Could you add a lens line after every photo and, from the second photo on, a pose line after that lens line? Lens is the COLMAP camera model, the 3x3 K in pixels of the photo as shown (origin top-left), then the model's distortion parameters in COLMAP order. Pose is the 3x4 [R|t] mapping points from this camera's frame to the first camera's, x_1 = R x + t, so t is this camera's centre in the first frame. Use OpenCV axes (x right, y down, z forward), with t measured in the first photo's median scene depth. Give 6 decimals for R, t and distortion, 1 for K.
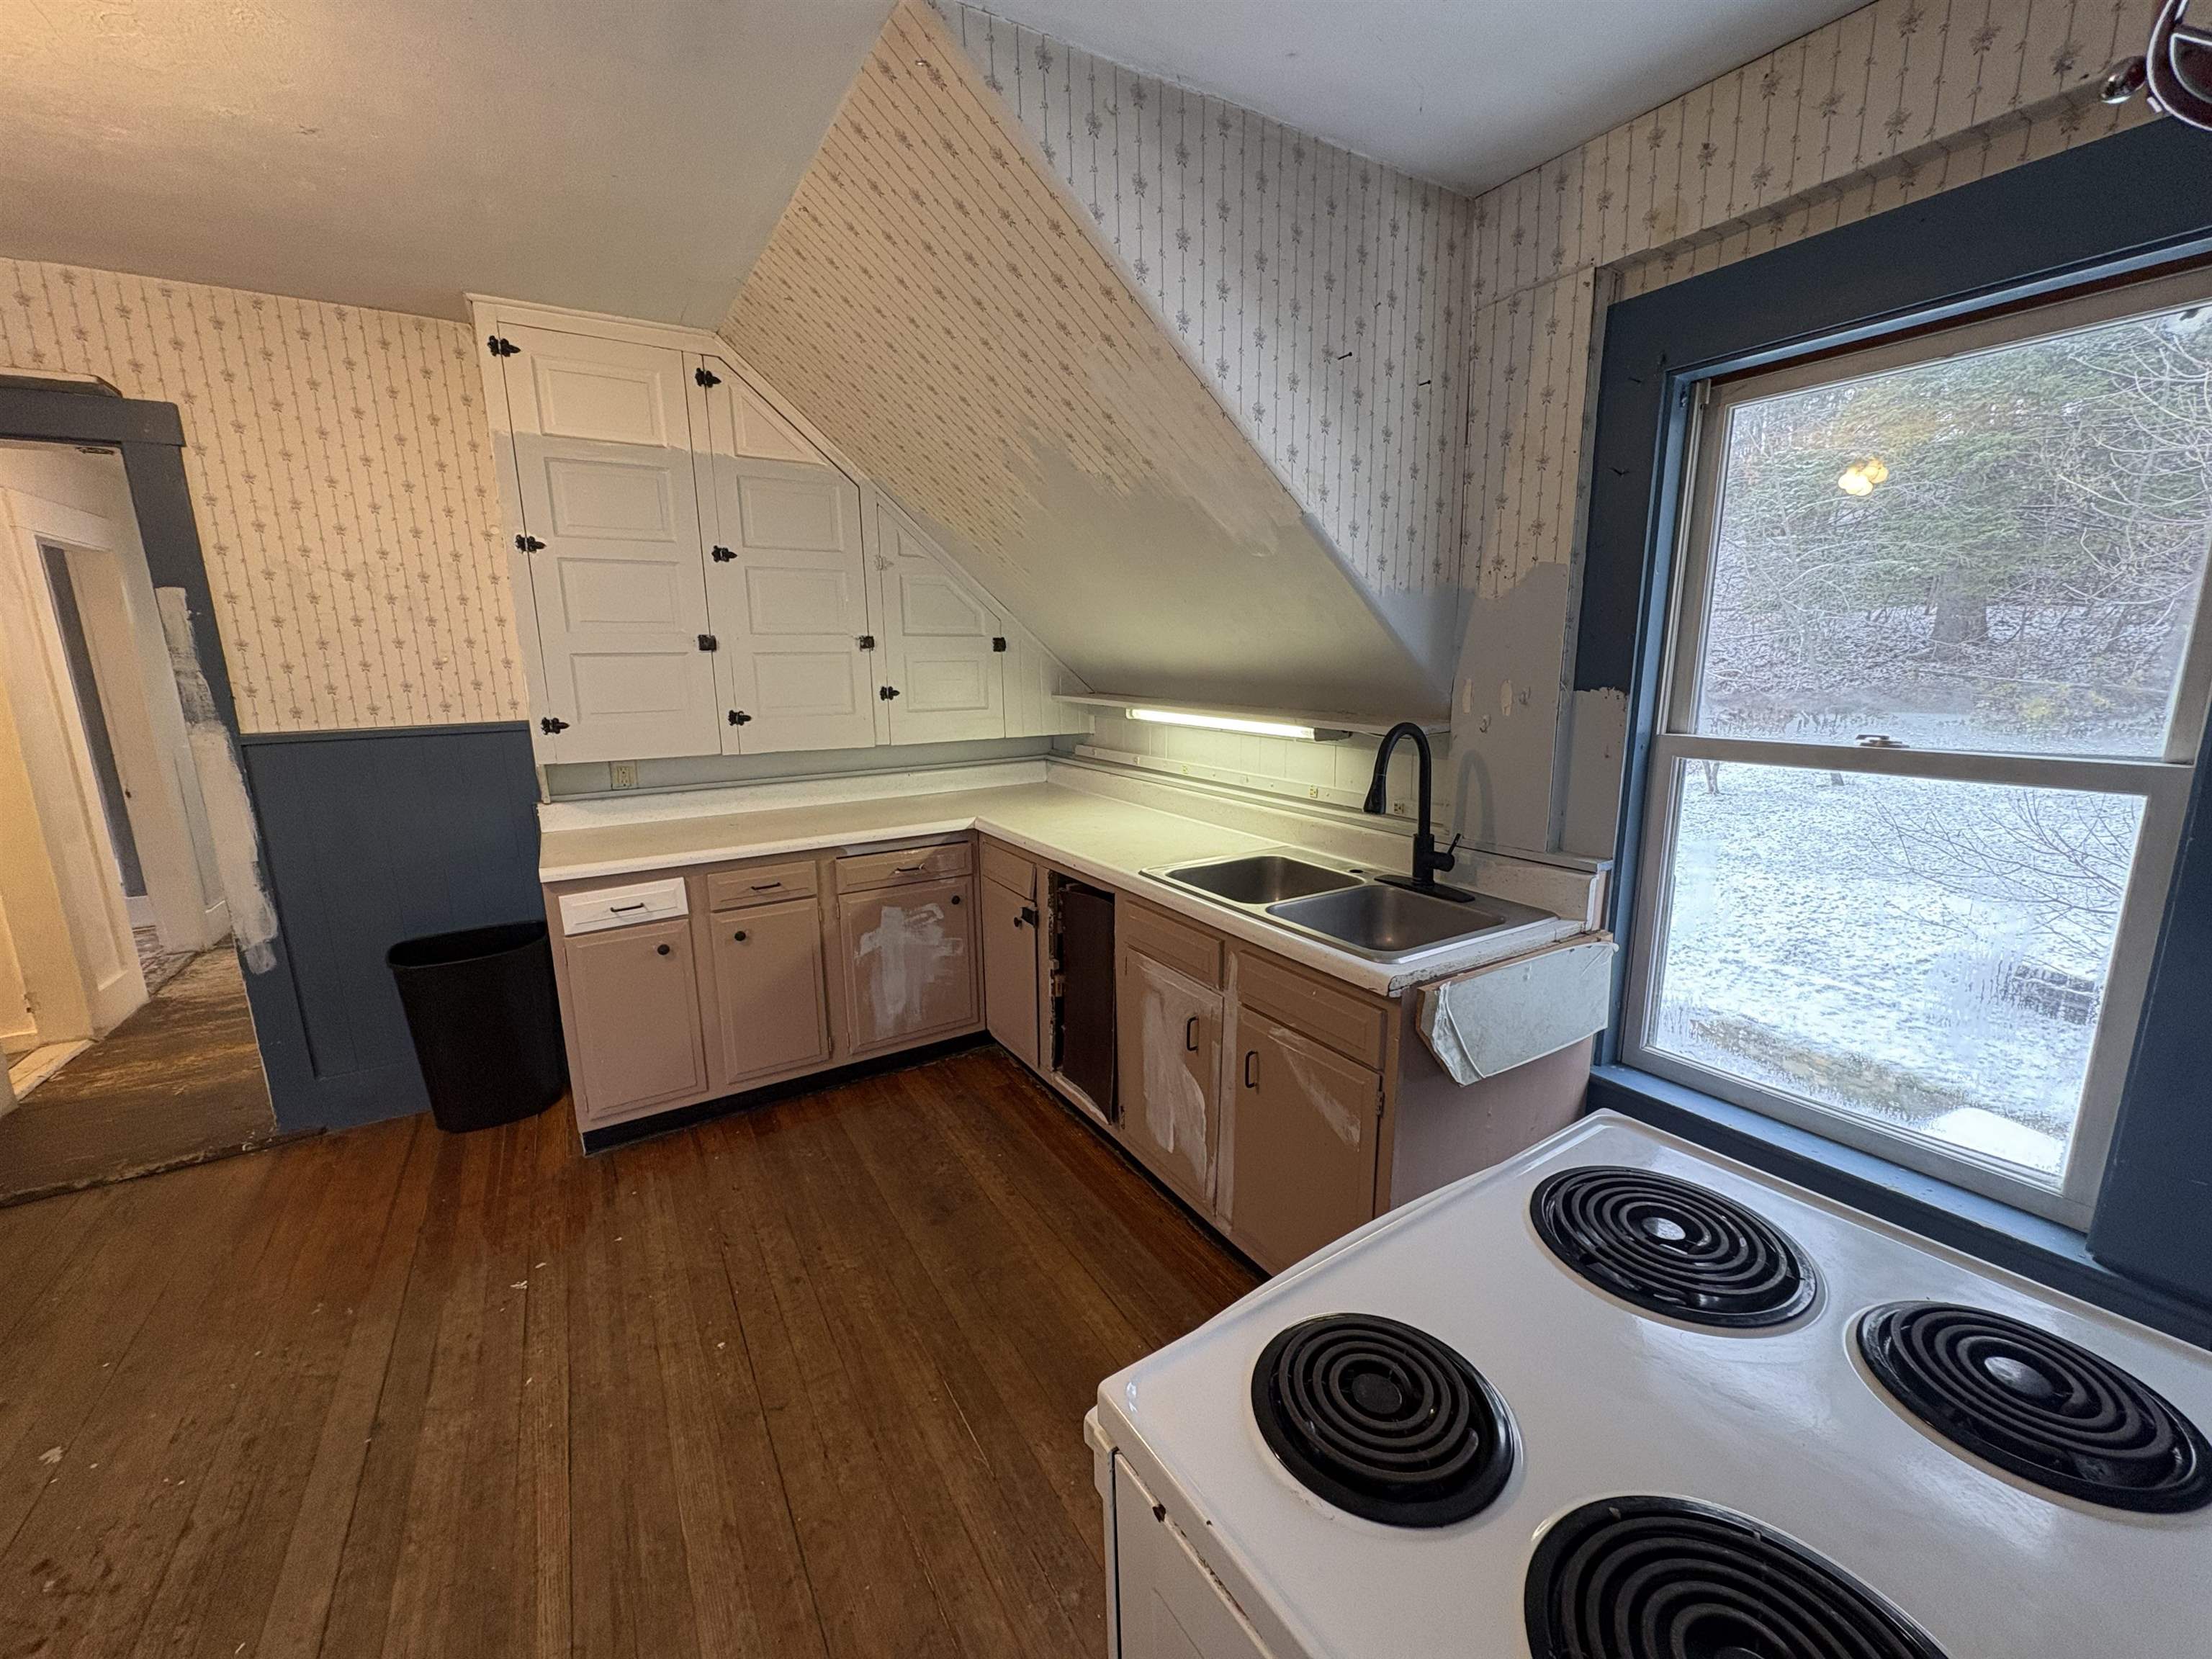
lens RADIAL K [[877.5, 0, 1105.2], [0, 877.5, 829.9], [0, 0, 1]] dist [0.000229, -0.000106]
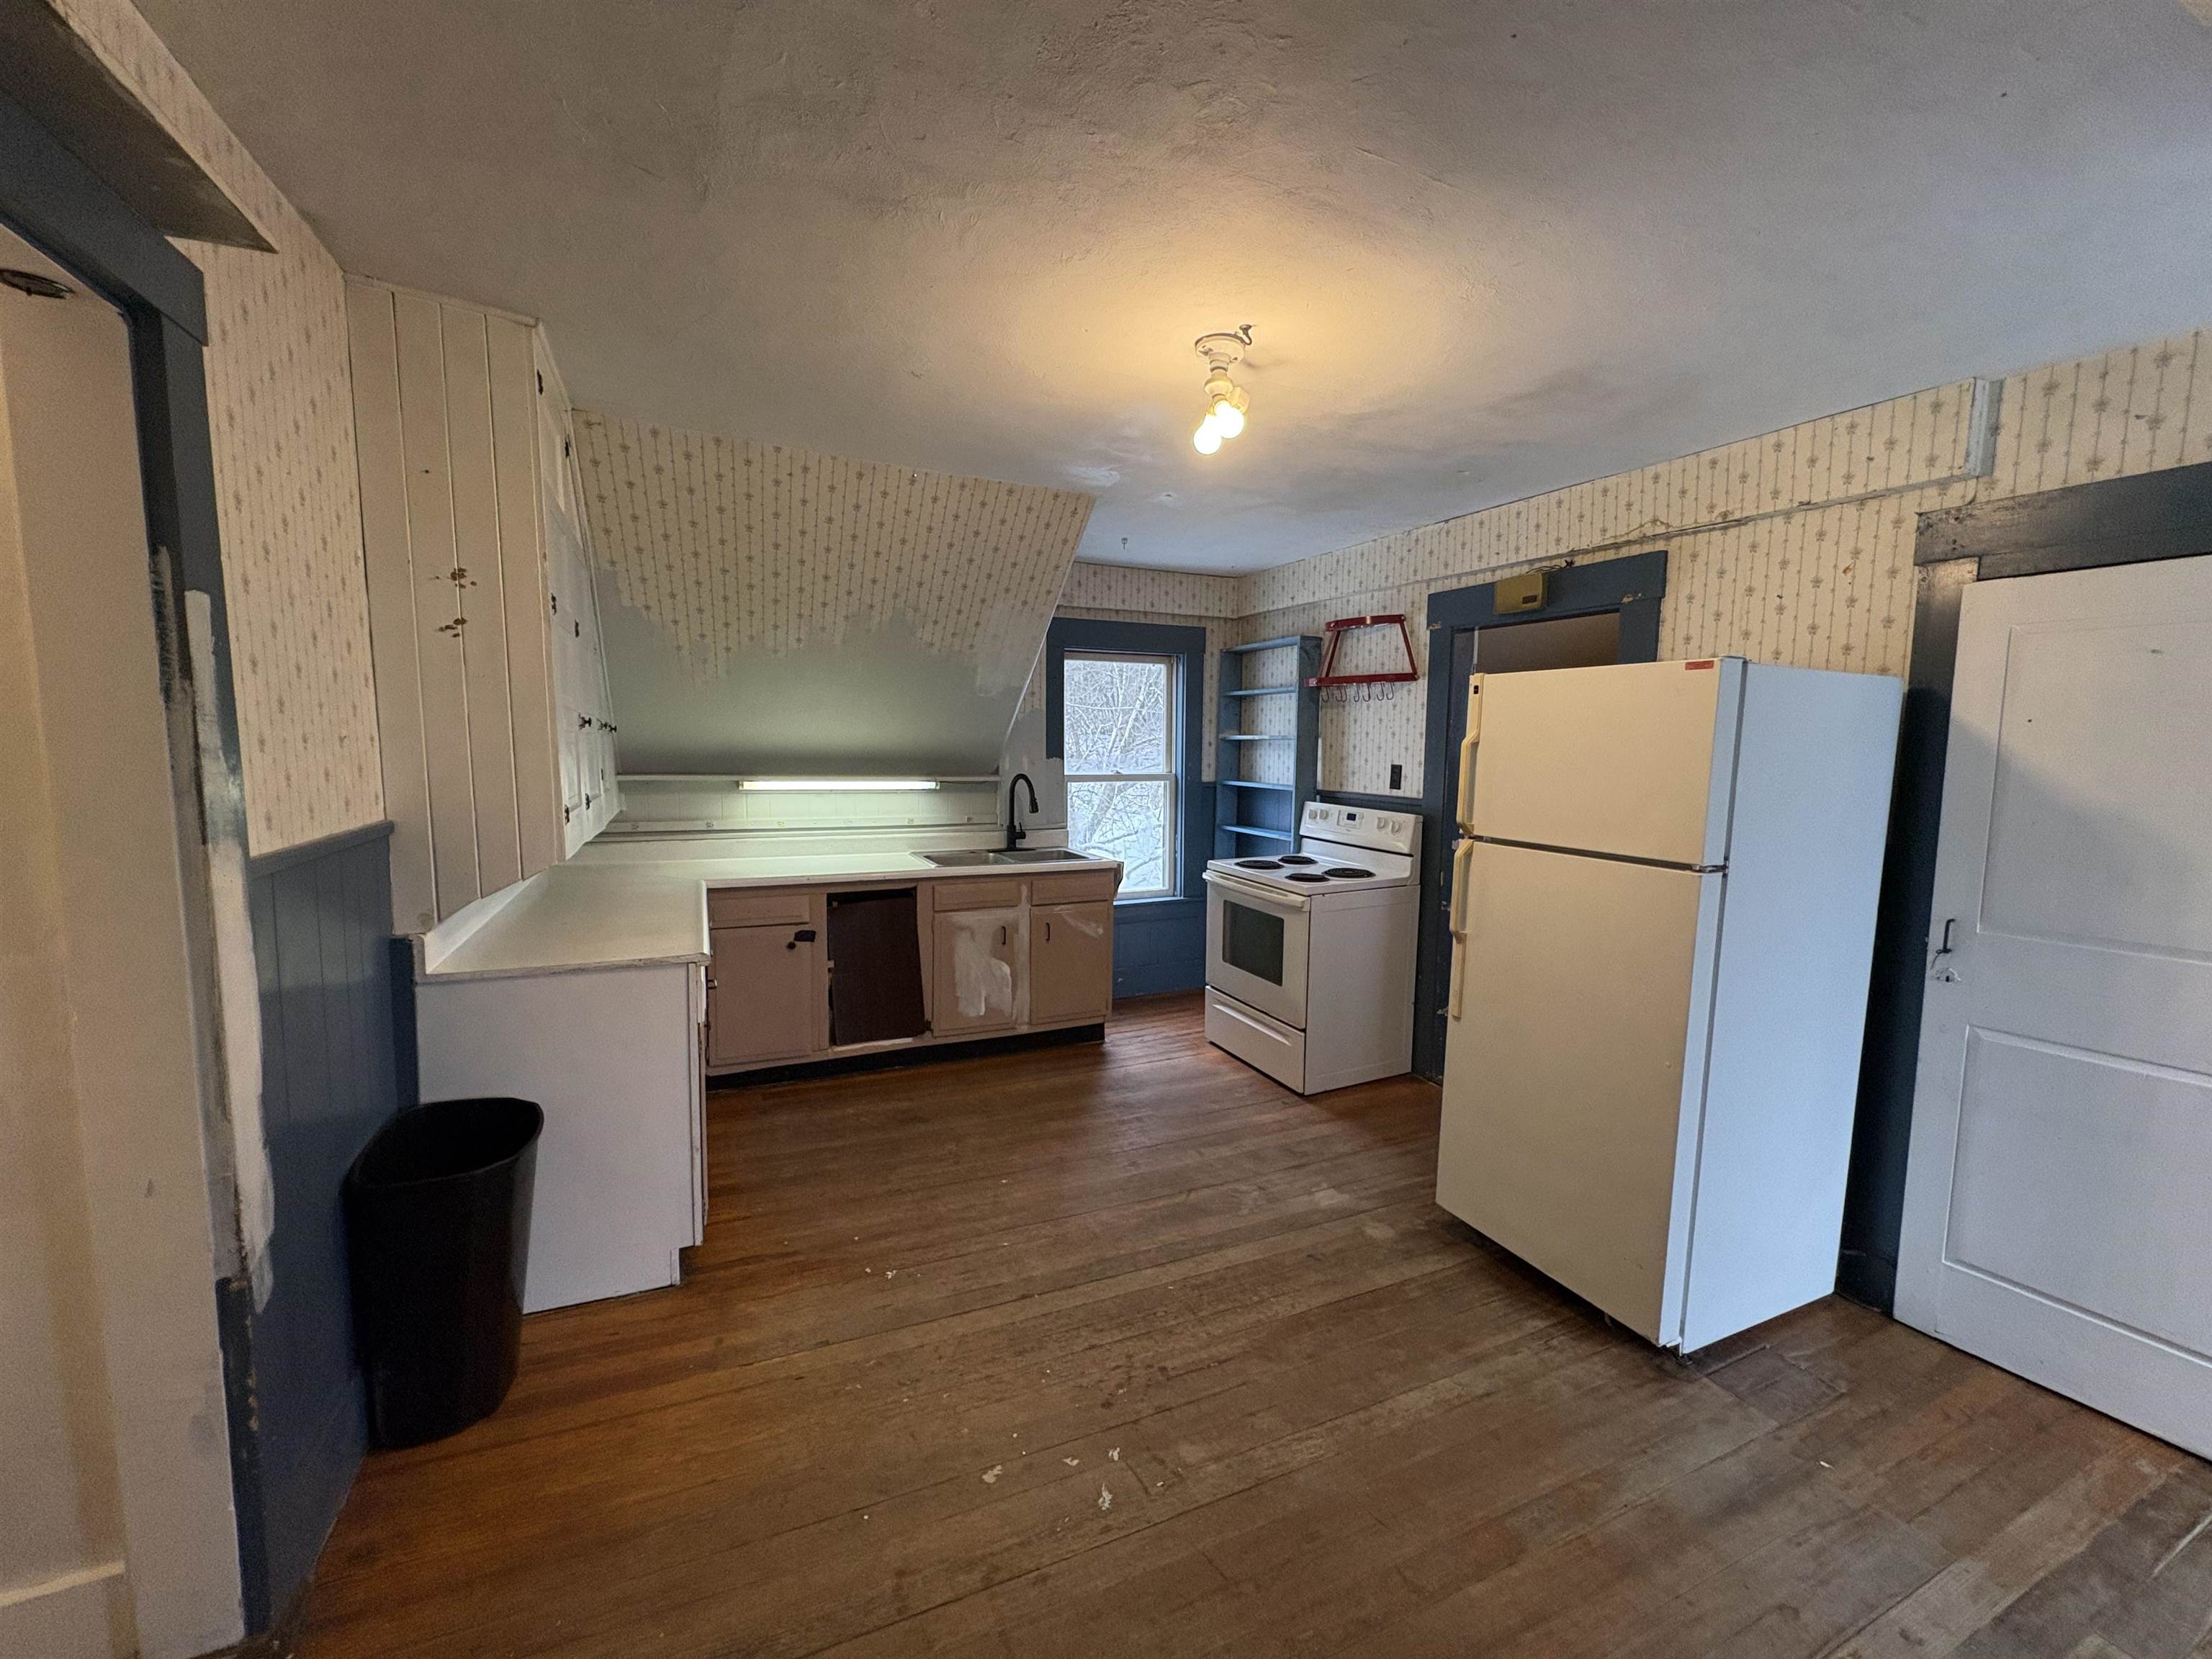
lens RADIAL K [[877.5, 0, 1105.2], [0, 877.5, 829.9], [0, 0, 1]] dist [0.000229, -0.000106]
pose [[0.119986, -0.084500, 0.989173, -1.788482], [0.183749, 0.981046, 0.061517, -0.075873], [-0.975623, 0.174379, 0.133238, 0.486793]]
